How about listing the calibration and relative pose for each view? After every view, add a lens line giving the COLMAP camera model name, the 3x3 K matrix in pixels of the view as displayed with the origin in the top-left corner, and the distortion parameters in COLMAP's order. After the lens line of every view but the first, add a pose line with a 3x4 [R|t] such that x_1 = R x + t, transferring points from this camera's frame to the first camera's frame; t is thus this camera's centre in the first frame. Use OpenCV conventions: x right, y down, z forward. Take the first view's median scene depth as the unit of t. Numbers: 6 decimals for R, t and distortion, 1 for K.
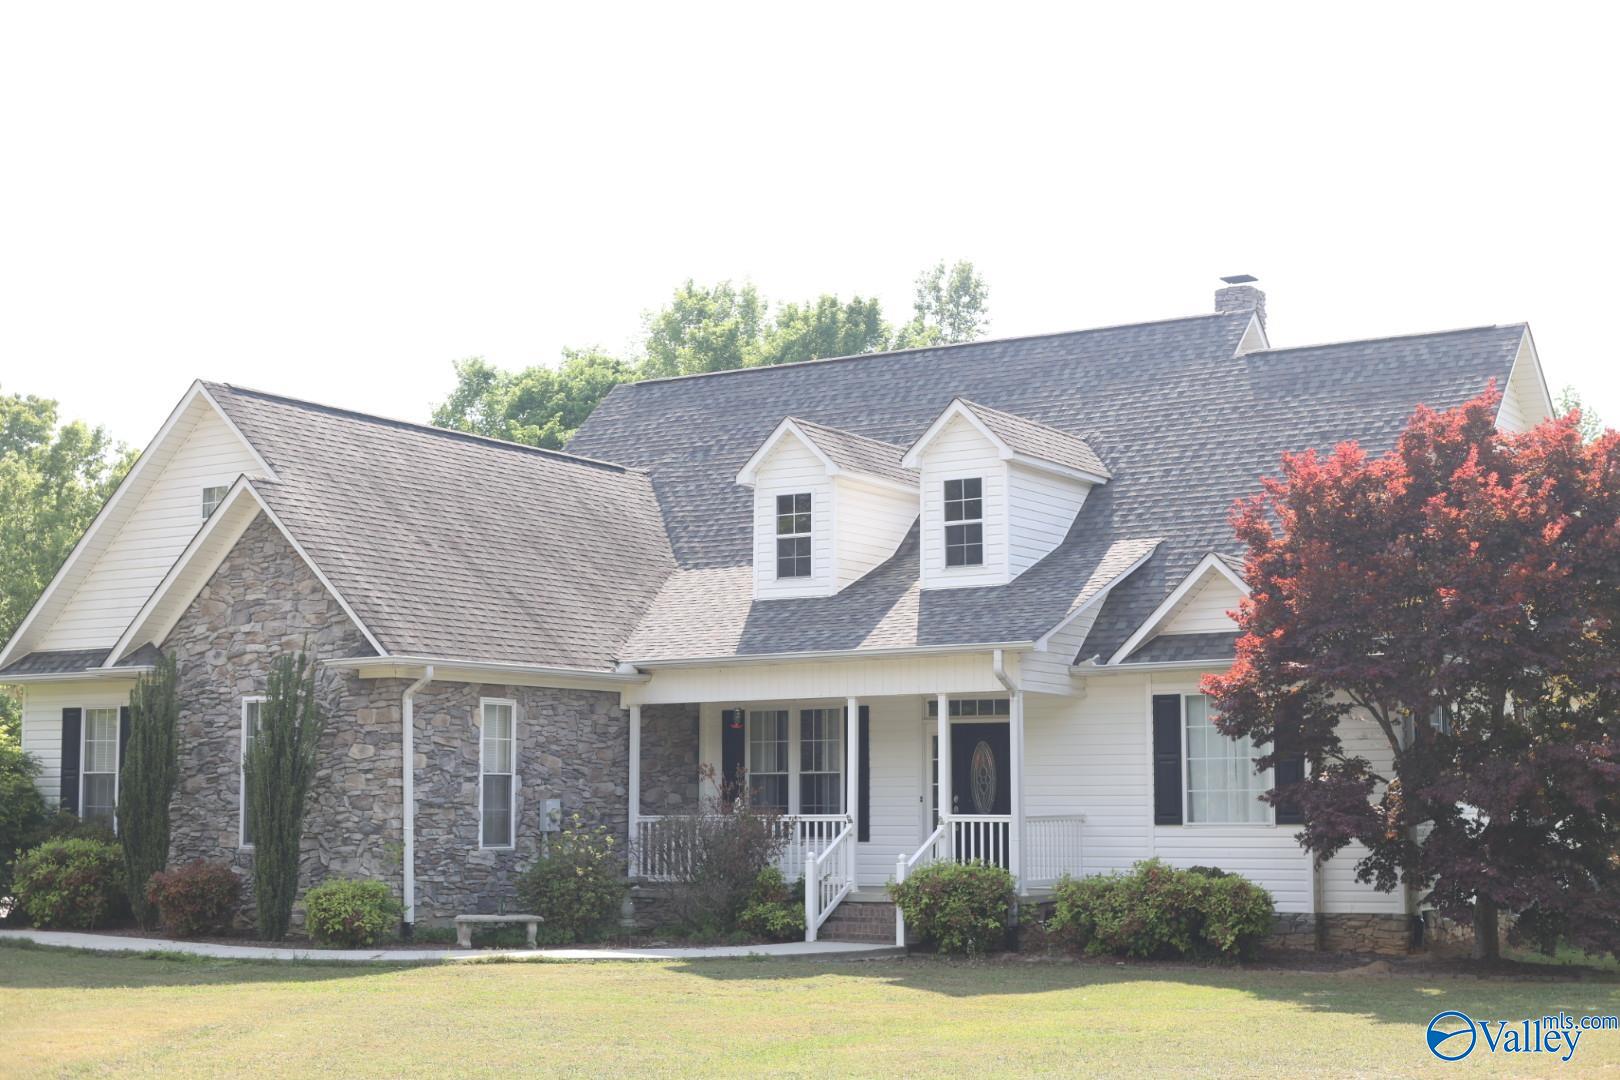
lens RADIAL K [[2347.0, 0, 814.3], [0, 2347.0, 597.6], [0, 0, 1]] dist [-0.148578, 0.114634]
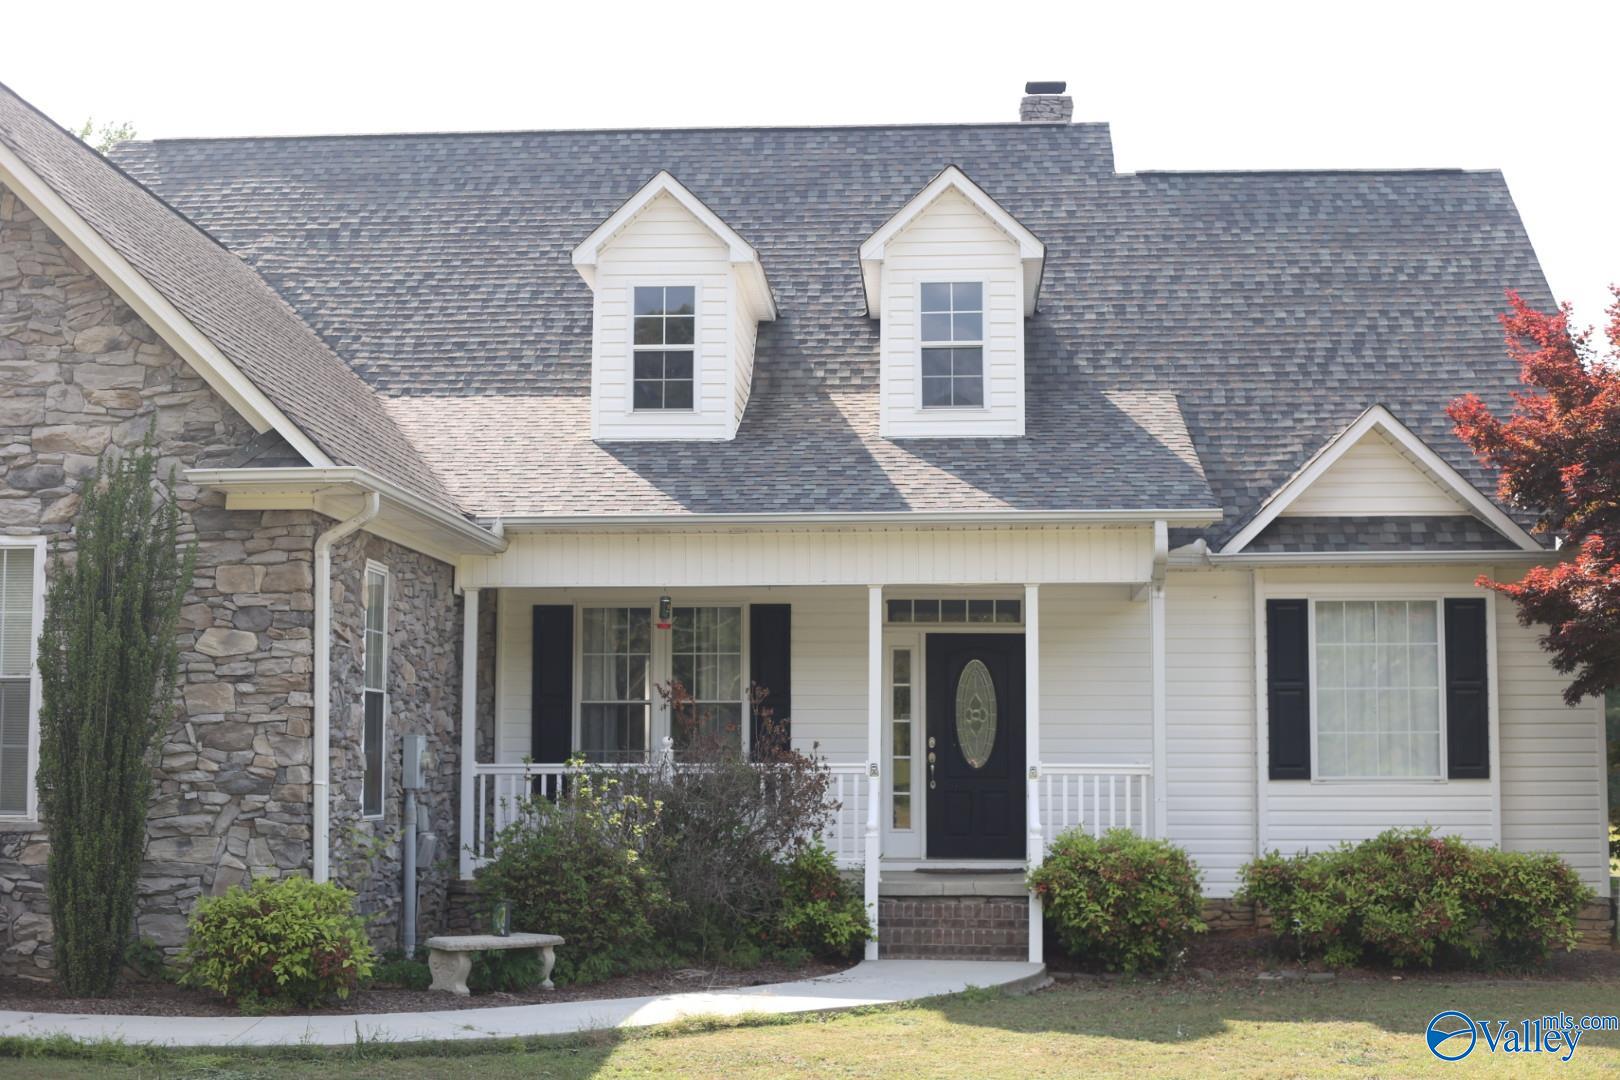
lens RADIAL K [[2347.0, 0, 814.3], [0, 2347.0, 597.6], [0, 0, 1]] dist [-0.148578, 0.114634]
pose [[0.877818, 0.039243, 0.477384, -0.325435], [-0.046535, 0.998911, 0.003454, 0.045892], [-0.476728, -0.025247, 0.878688, 0.443366]]
